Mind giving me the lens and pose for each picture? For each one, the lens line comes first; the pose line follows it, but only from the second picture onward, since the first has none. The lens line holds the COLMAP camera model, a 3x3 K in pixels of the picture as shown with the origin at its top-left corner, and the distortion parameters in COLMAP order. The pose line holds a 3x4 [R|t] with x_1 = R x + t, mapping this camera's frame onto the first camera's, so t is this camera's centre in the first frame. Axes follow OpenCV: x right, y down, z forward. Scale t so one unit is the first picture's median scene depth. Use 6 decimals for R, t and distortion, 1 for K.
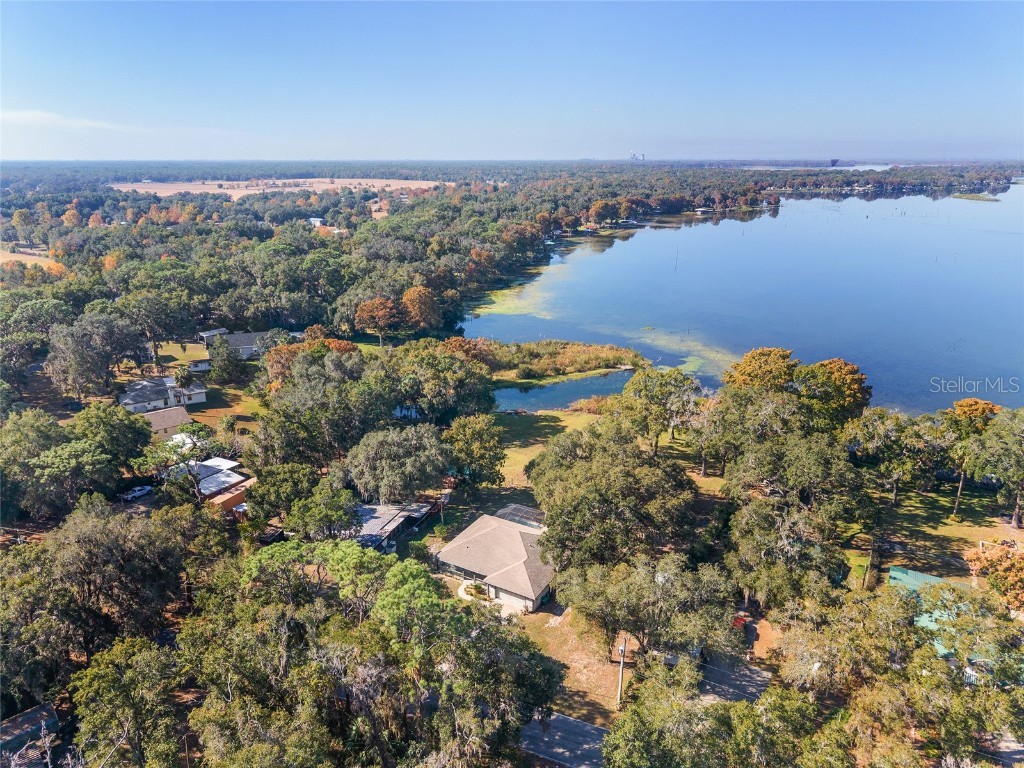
lens RADIAL K [[682.9, 0, 504.5], [0, 682.9, 384.9], [0, 0, 1]] dist [0.046895, -0.047319]
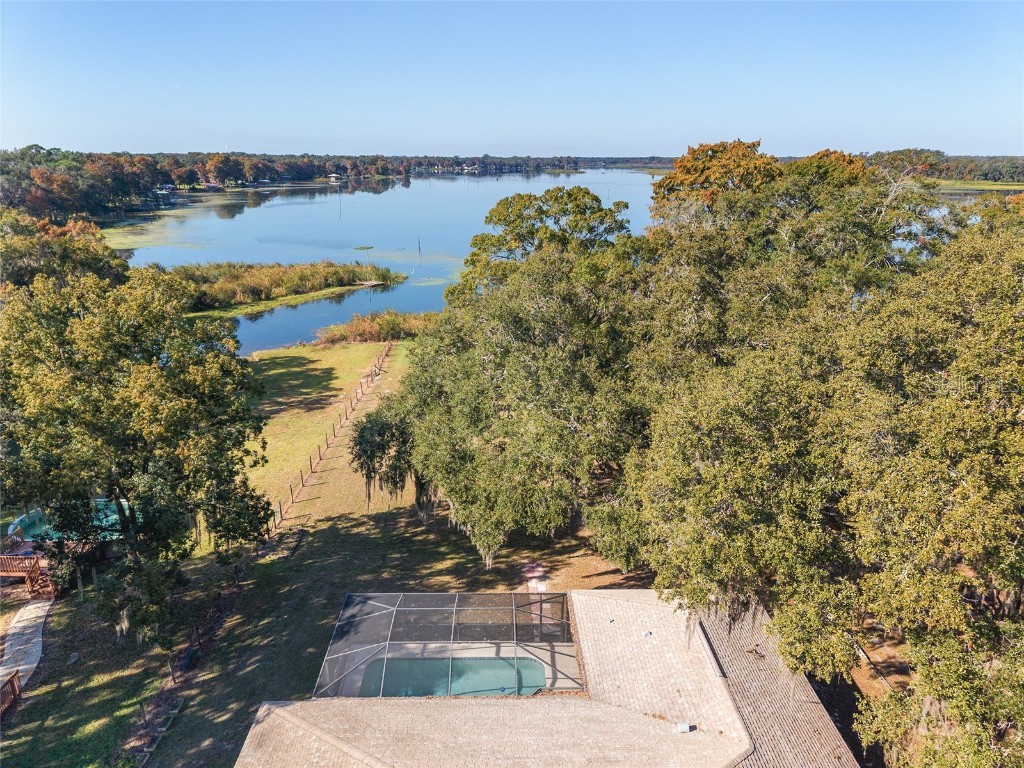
lens RADIAL K [[682.9, 0, 504.5], [0, 682.9, 384.9], [0, 0, 1]] dist [0.046895, -0.047319]
pose [[0.858216, -0.158826, 0.488098, -0.009049], [0.159120, 0.986399, 0.041193, 0.018243], [-0.488002, 0.042314, 0.871816, 0.139100]]
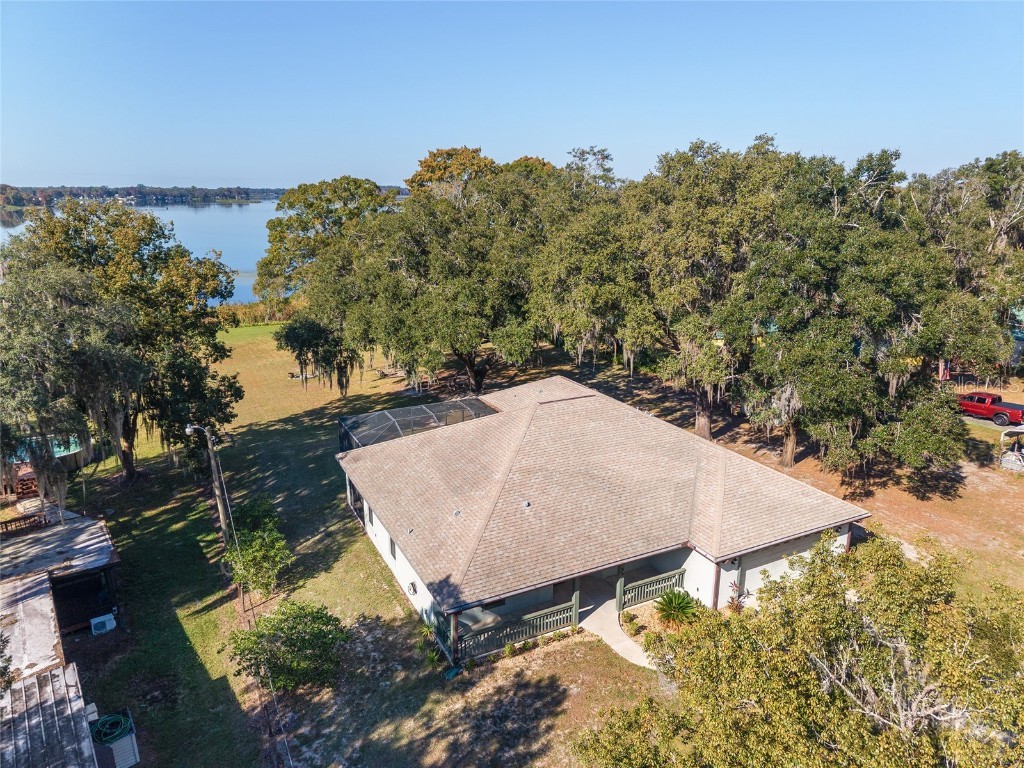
lens RADIAL K [[687.4, 0, 505.3], [0, 687.4, 385.1], [0, 0, 1]] dist [0.002972, 0.002837]
pose [[0.547815, -0.227657, 0.805029, -0.038846], [0.263246, 0.960291, 0.092428, 0.026634], [-0.794103, 0.161287, 0.585992, 0.133390]]
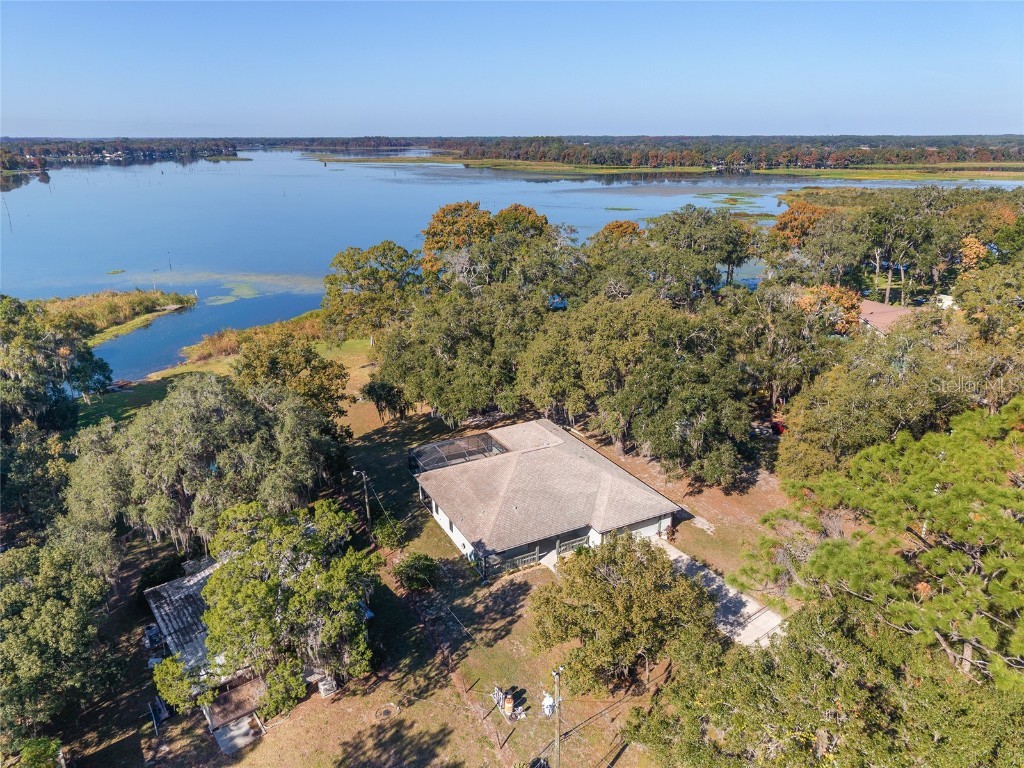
lens RADIAL K [[682.9, 0, 504.5], [0, 682.9, 384.9], [0, 0, 1]] dist [0.046895, -0.047319]
pose [[0.537199, -0.288259, 0.792669, -0.071745], [0.268566, 0.949332, 0.163221, 0.008506], [-0.799556, 0.125201, 0.587397, 0.105806]]
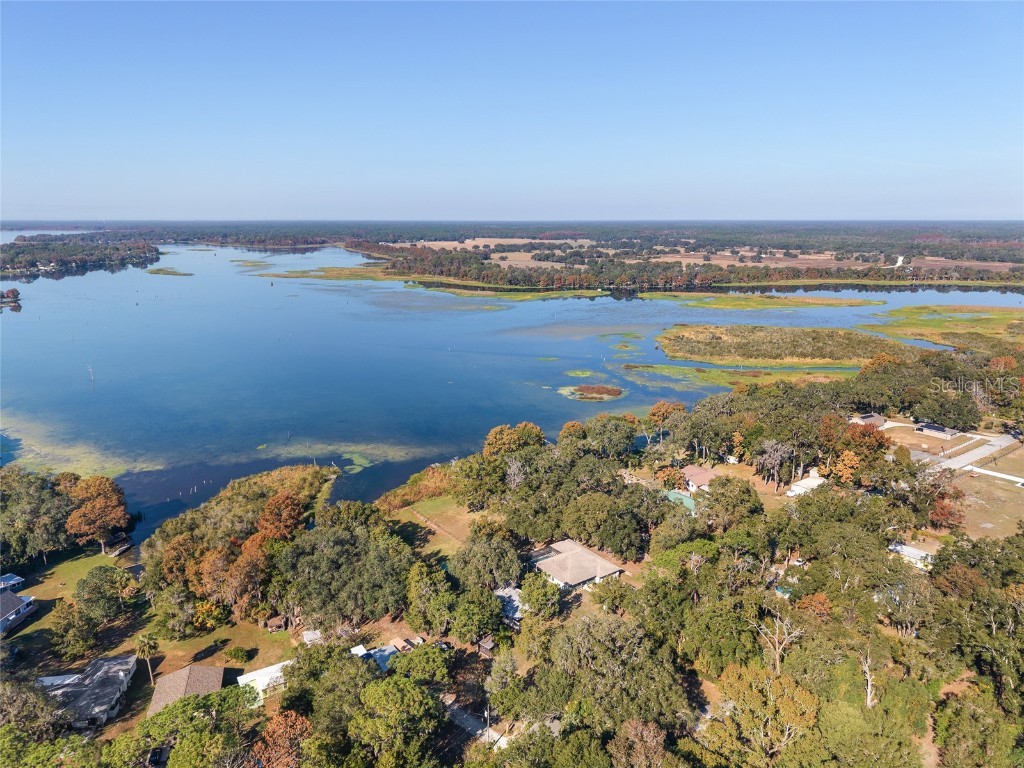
lens RADIAL K [[682.9, 0, 504.5], [0, 682.9, 384.9], [0, 0, 1]] dist [0.046895, -0.047319]
pose [[0.411511, -0.216070, 0.885422, -0.253955], [0.285760, 0.953093, 0.099773, -0.072811], [-0.865448, 0.211960, 0.453952, 0.036451]]
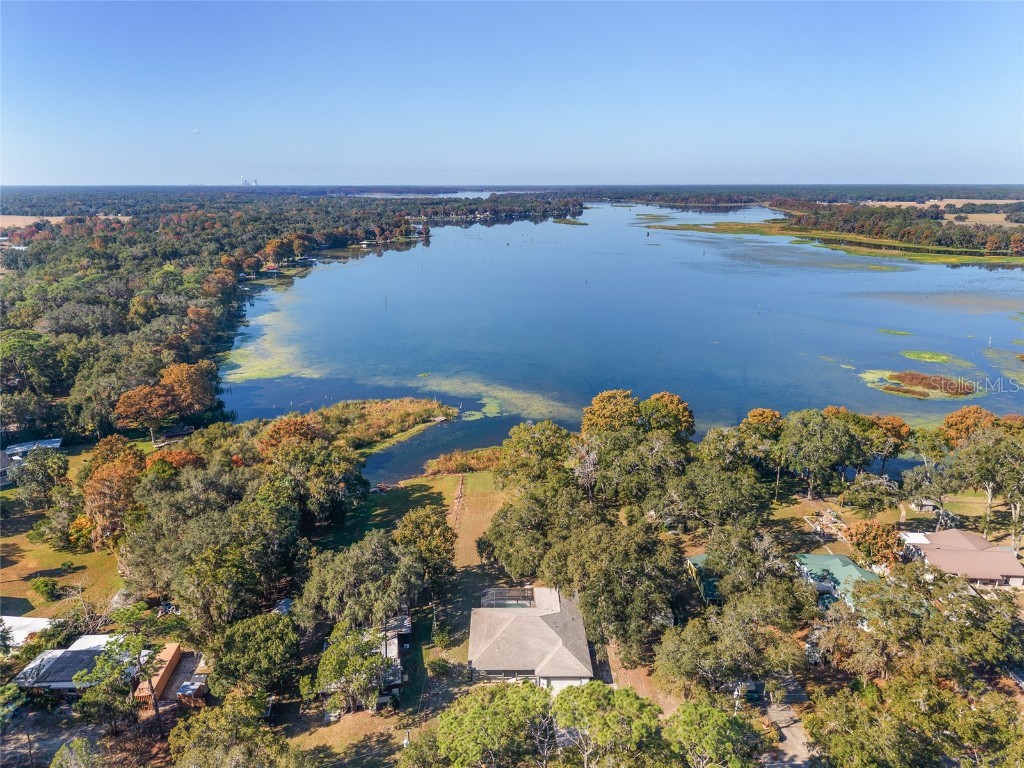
lens RADIAL K [[682.9, 0, 504.5], [0, 682.9, 384.9], [0, 0, 1]] dist [0.046895, -0.047319]
pose [[0.864725, -0.143253, 0.481382, -0.073490], [0.159308, 0.987200, 0.007606, -0.022450], [-0.476310, 0.070111, 0.876478, 0.015287]]
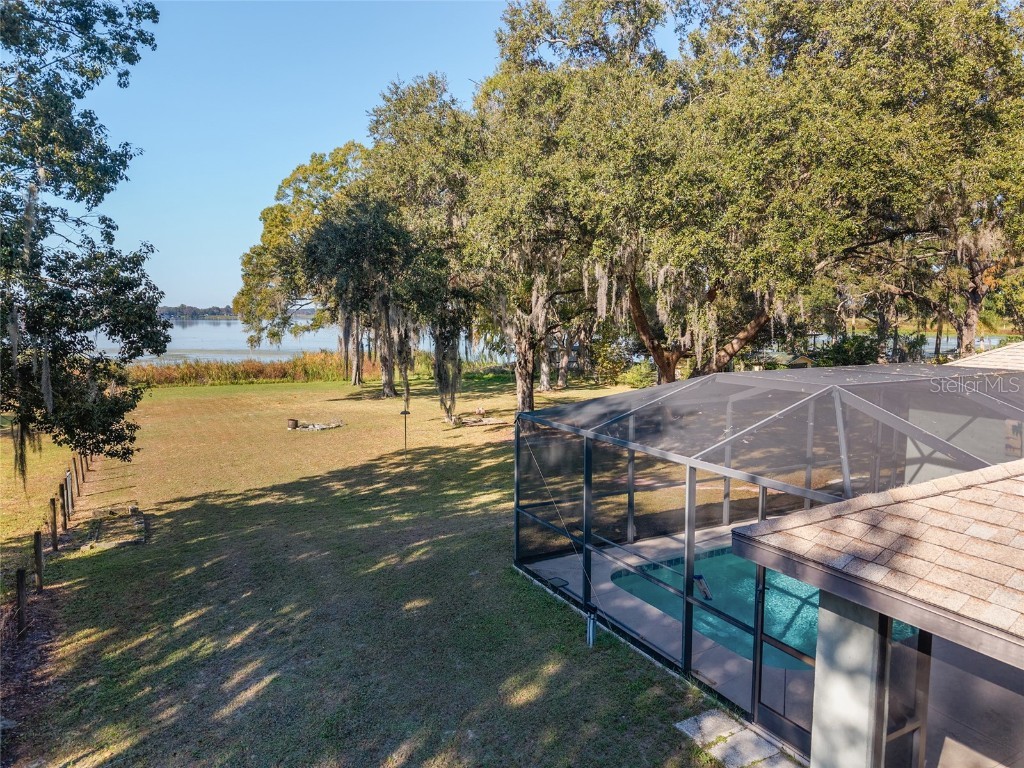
lens RADIAL K [[682.9, 0, 504.5], [0, 682.9, 384.9], [0, 0, 1]] dist [0.046895, -0.047319]
pose [[0.527943, -0.088862, 0.844618, -0.012377], [0.266233, 0.961699, -0.065233, 0.031425], [-0.806471, 0.259304, 0.531381, 0.172726]]
